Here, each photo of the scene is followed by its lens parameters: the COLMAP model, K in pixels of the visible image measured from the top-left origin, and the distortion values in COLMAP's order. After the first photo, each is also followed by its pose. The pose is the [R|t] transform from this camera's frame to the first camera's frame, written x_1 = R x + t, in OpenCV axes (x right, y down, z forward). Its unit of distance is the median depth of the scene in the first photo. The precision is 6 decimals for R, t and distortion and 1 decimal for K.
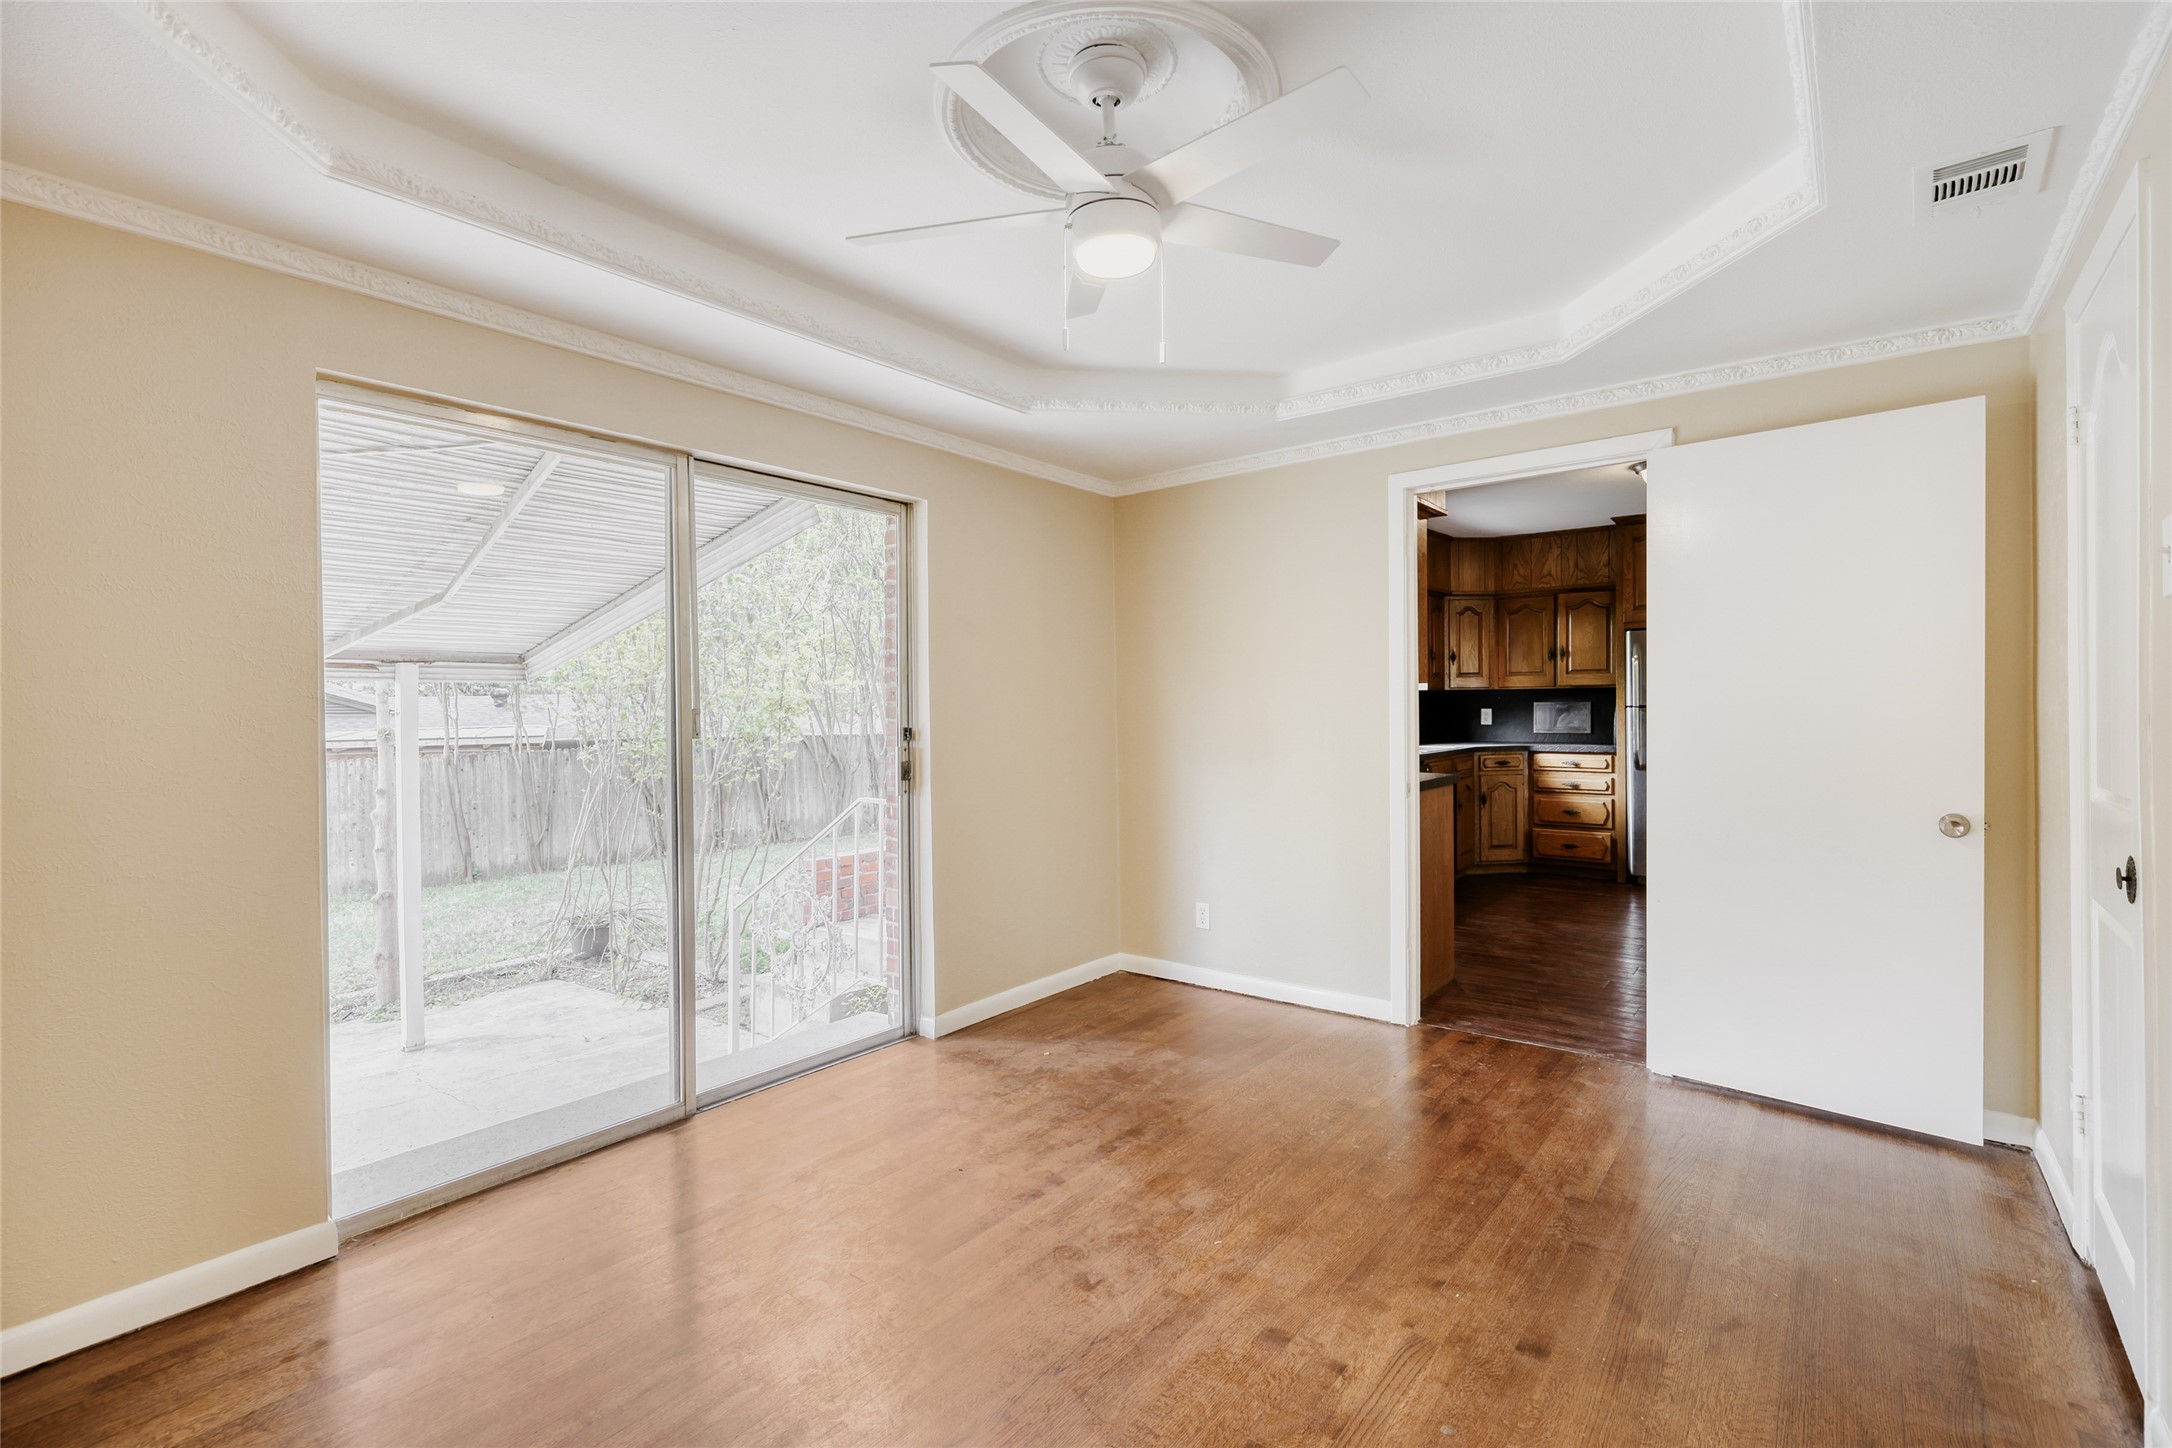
lens RADIAL K [[967.5, 0, 1094.7], [0, 967.5, 699.4], [0, 0, 1]] dist [-0.000008, 0.000141]
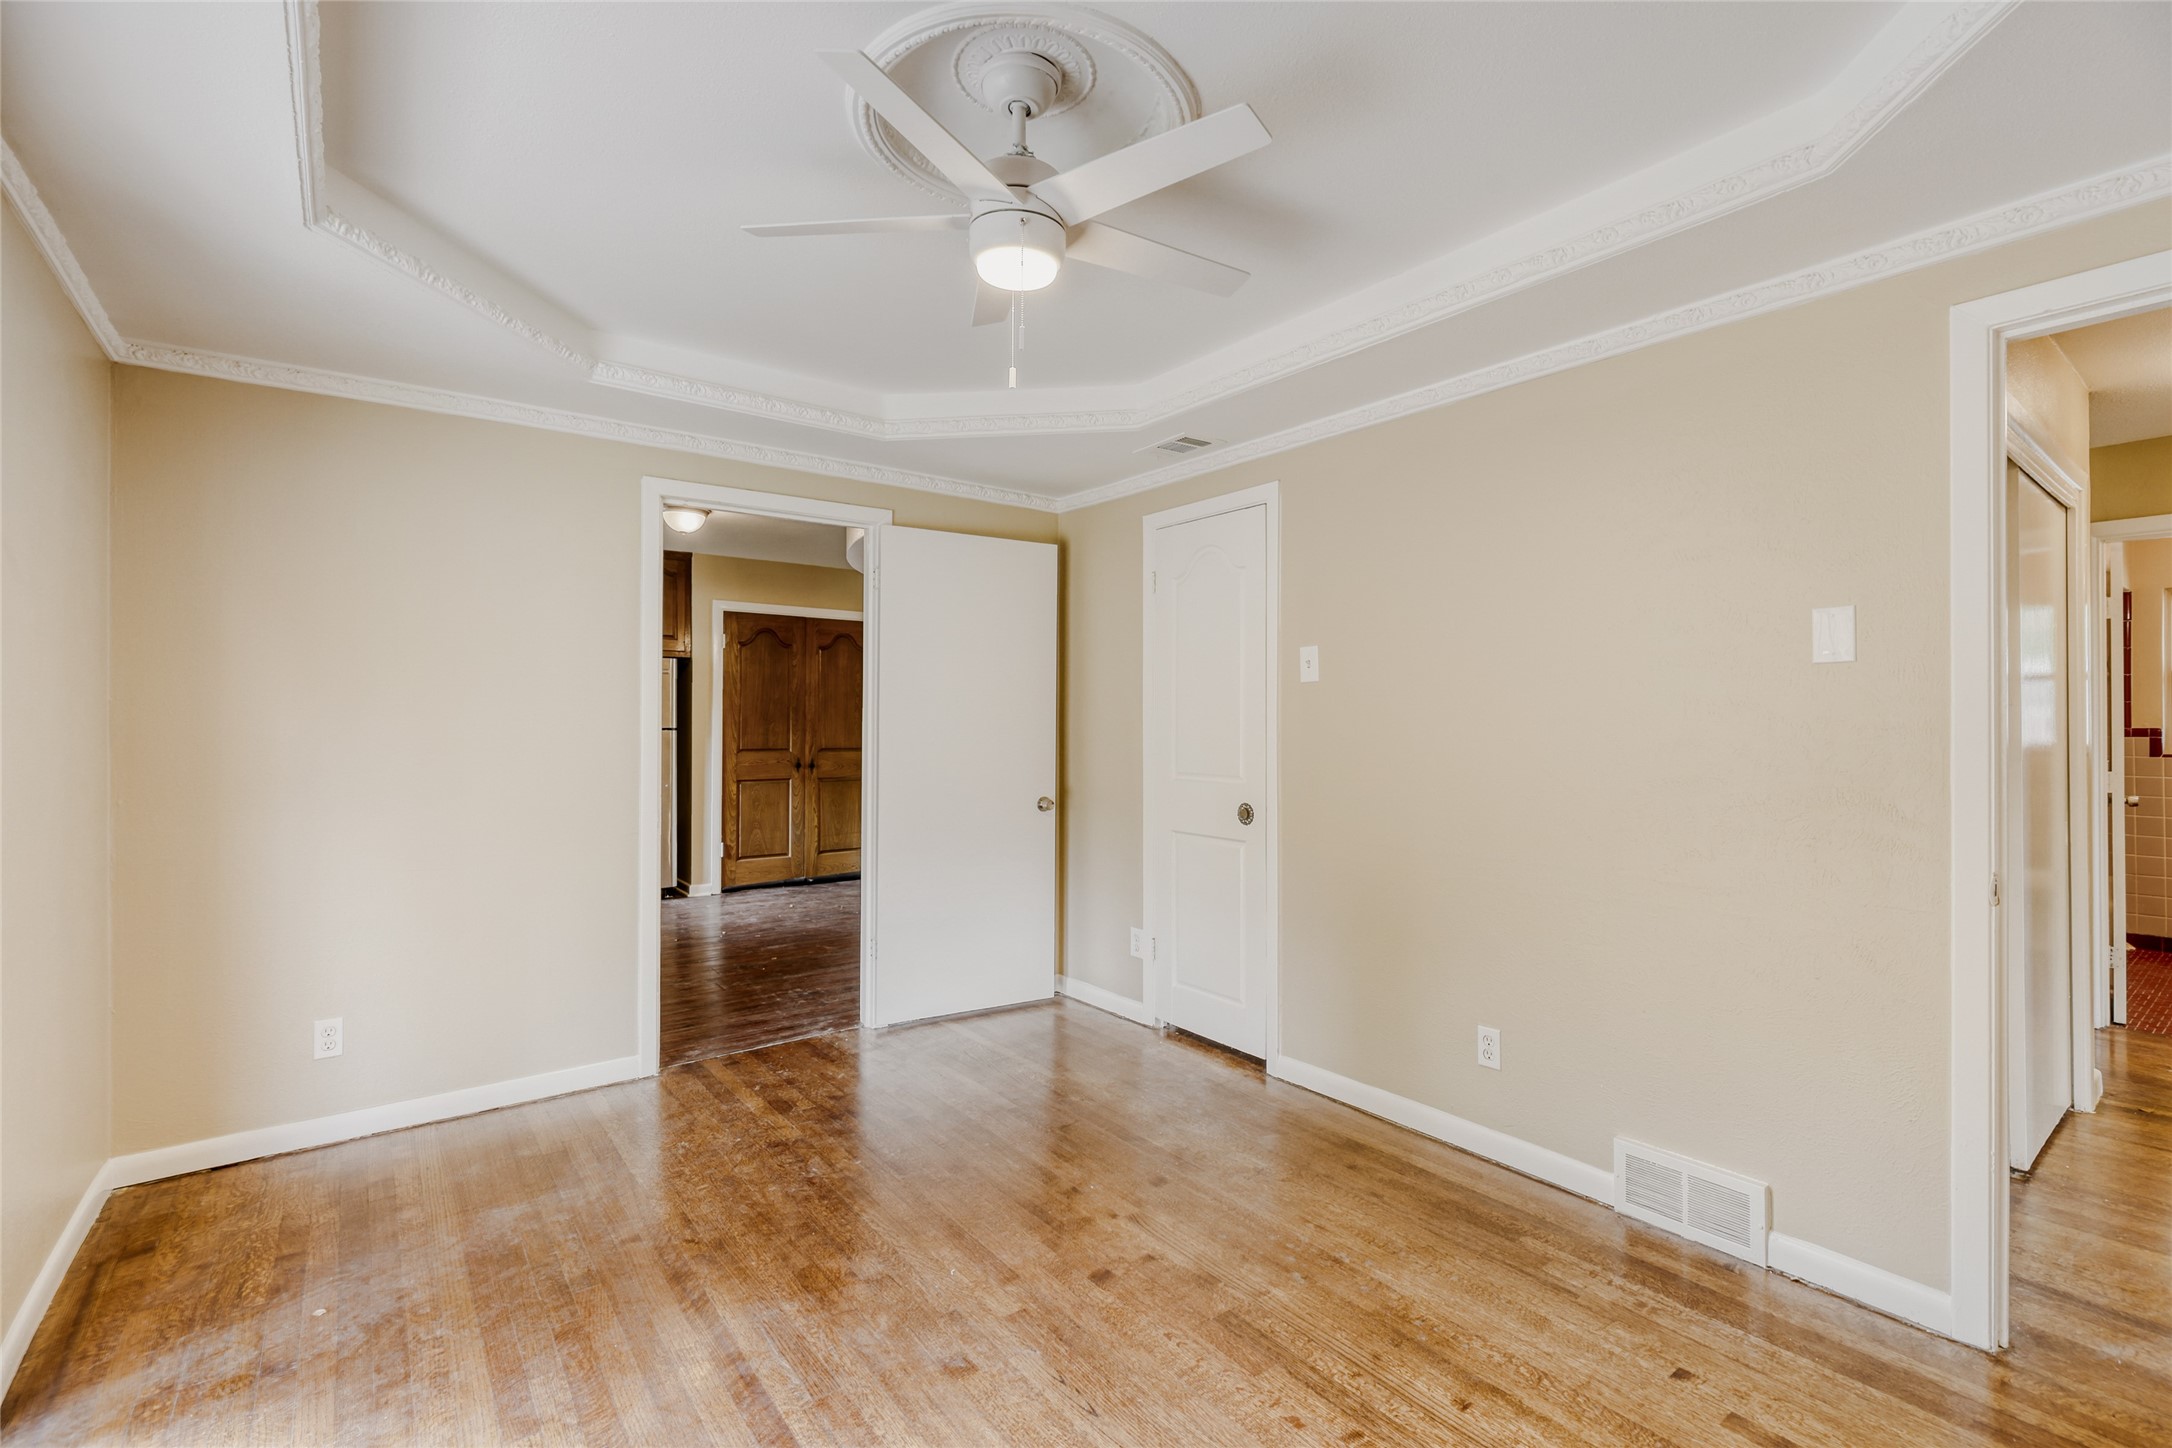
lens RADIAL K [[973.8, 0, 1086.4], [0, 973.8, 716.9], [0, 0, 1]] dist [0.004236, 0.000666]
pose [[0.254238, 0.016094, 0.967008, -0.273192], [-0.009761, 0.999853, -0.014074, 0.002058], [-0.967092, -0.005860, 0.254358, 0.207536]]
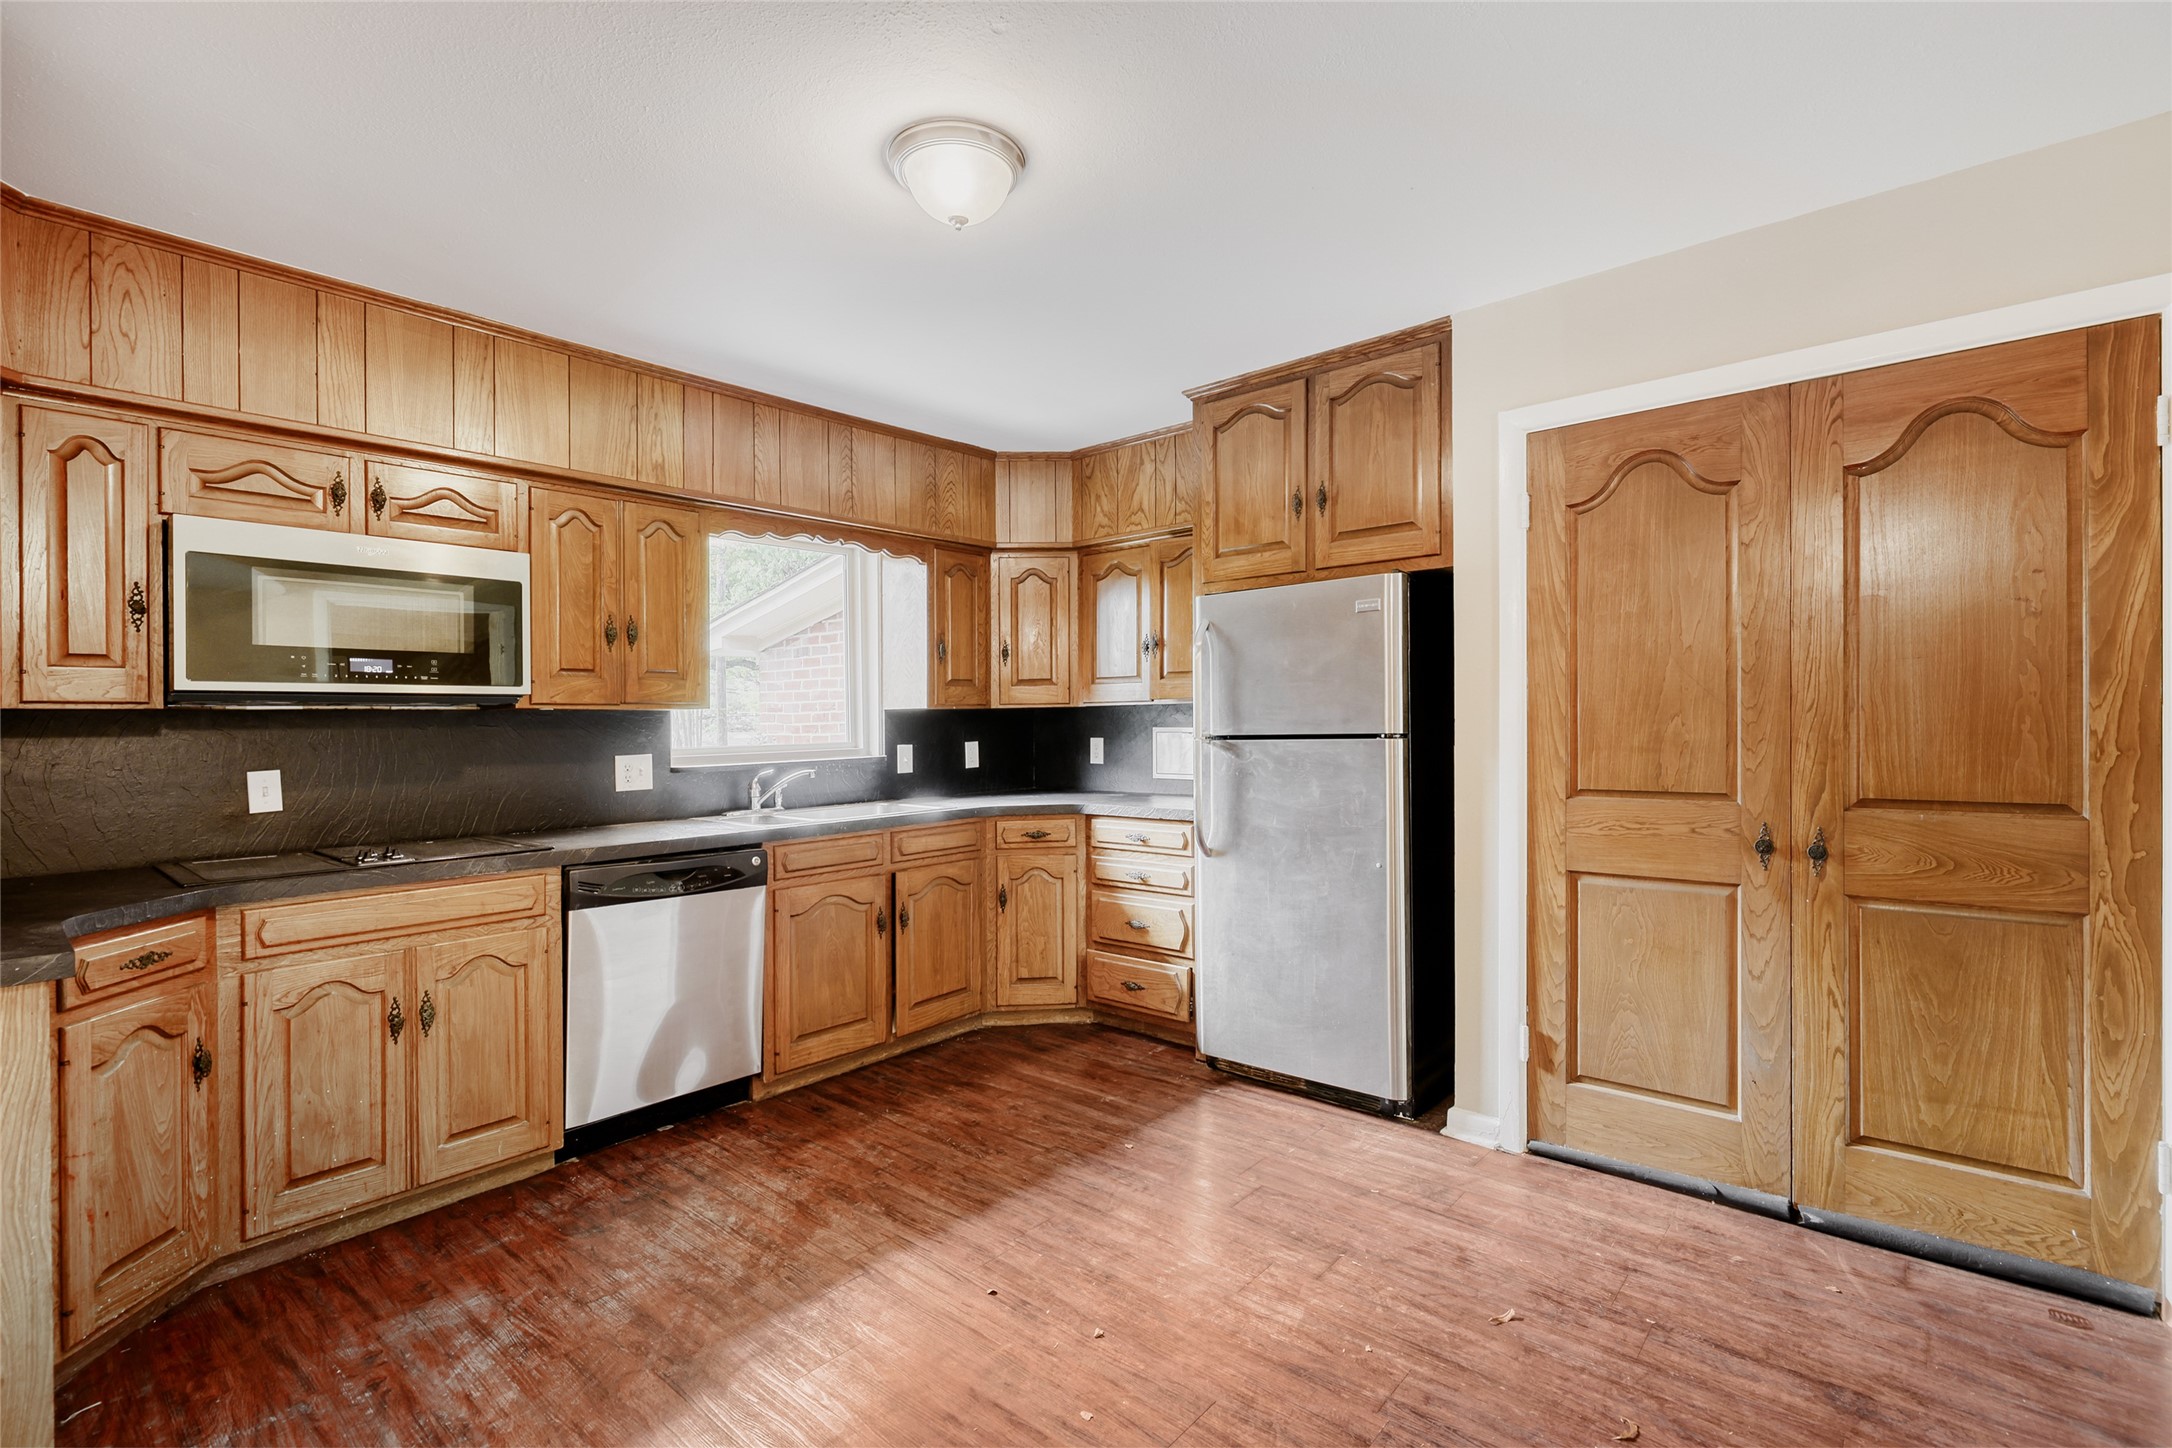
lens RADIAL K [[978.8, 0, 1109.0], [0, 978.8, 726.0], [0, 0, 1]] dist [-0.002870, 0.000337]
pose [[0.999181, -0.002365, -0.040396, 0.507972], [0.002753, 0.999951, 0.009545, -0.004441], [0.040371, -0.009648, 0.999138, 0.441079]]
